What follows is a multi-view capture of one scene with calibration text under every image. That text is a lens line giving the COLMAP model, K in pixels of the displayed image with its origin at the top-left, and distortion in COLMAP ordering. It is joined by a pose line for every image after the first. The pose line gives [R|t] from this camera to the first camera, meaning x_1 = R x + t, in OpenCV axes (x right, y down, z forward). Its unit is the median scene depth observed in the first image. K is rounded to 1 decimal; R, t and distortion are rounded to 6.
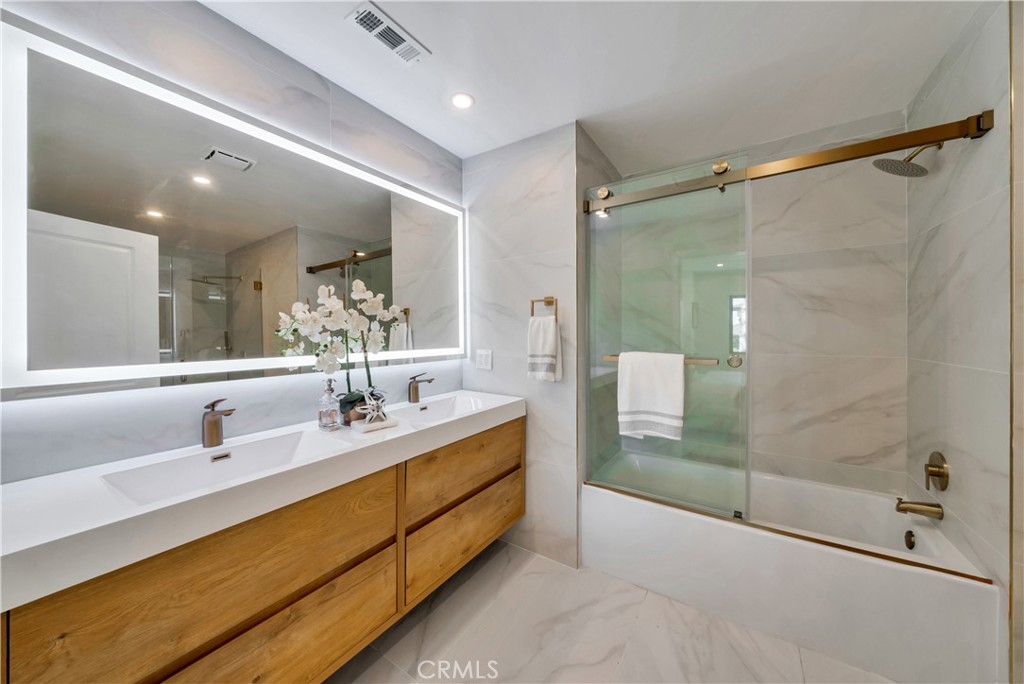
lens RADIAL K [[355.7, 0, 513.1], [0, 355.7, 335.6], [0, 0, 1]] dist [-0.007374, -0.000013]
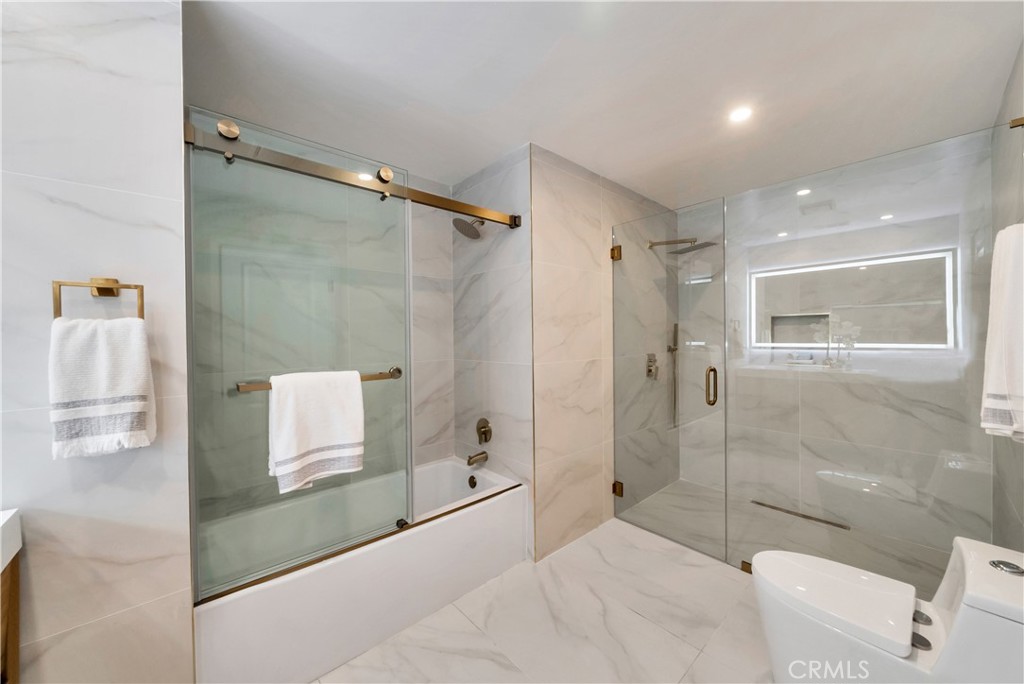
lens RADIAL K [[370.7, 0, 514.9], [0, 370.7, 339.3], [0, 0, 1]] dist [-0.001687, -0.000015]
pose [[0.245397, -0.006737, 0.969399, -0.301933], [0.018767, 0.999821, 0.002198, -0.018452], [-0.969241, 0.017653, 0.245479, 0.388541]]
